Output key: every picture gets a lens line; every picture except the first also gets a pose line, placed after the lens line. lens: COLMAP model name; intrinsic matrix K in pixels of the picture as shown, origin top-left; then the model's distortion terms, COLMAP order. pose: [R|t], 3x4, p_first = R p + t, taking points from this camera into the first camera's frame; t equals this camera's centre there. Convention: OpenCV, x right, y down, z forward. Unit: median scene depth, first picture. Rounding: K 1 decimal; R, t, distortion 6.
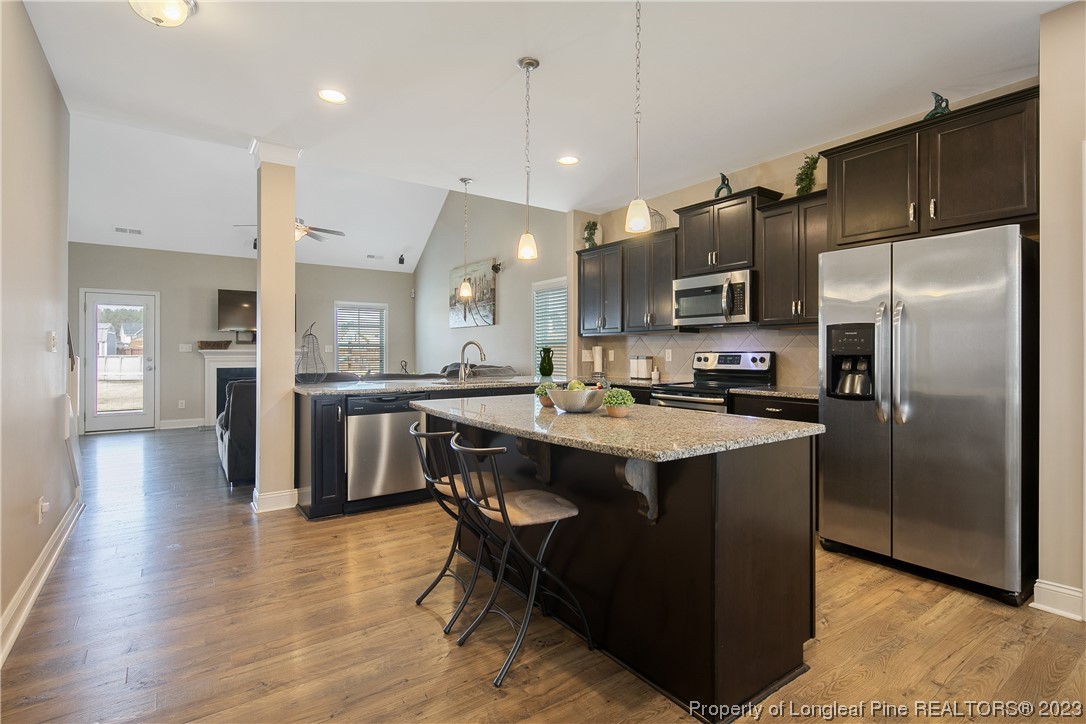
lens RADIAL K [[526.5, 0, 544.2], [0, 526.5, 348.7], [0, 0, 1]] dist [0.003750, -0.002645]
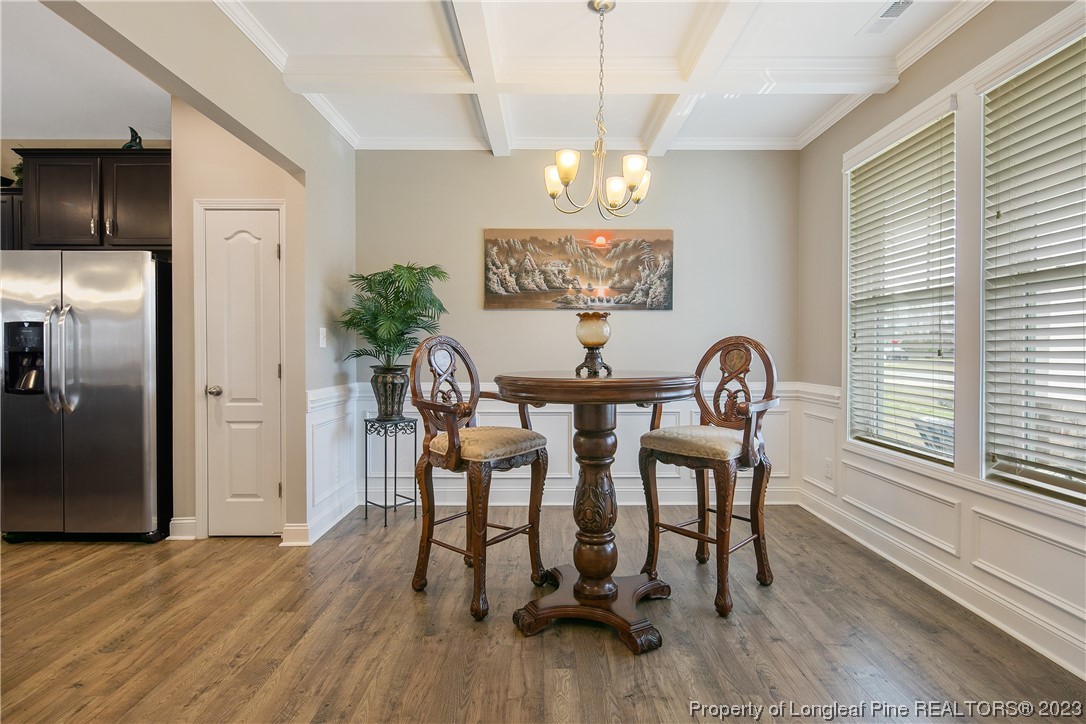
lens RADIAL K [[526.5, 0, 548.2], [0, 526.5, 359.9], [0, 0, 1]] dist [0.003750, -0.002645]
pose [[0.579029, -0.011078, 0.815232, 0.217165], [-0.005575, 0.999831, 0.017546, 0.002619], [-0.815288, -0.014704, 0.578869, -0.302606]]
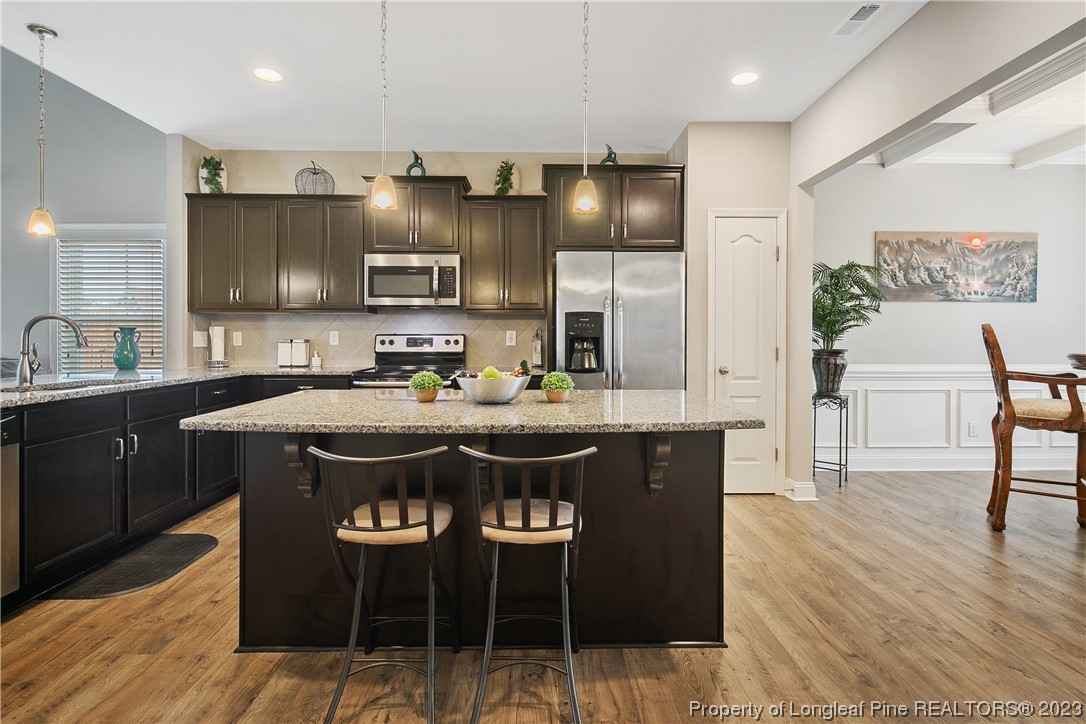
lens RADIAL K [[526.5, 0, 549.2], [0, 526.5, 340.7], [0, 0, 1]] dist [0.003750, -0.002645]
pose [[0.567472, -0.005304, 0.823376, -0.326116], [-0.007668, 0.999902, 0.011726, 0.004312], [-0.823357, -0.012968, 0.567376, 0.239254]]
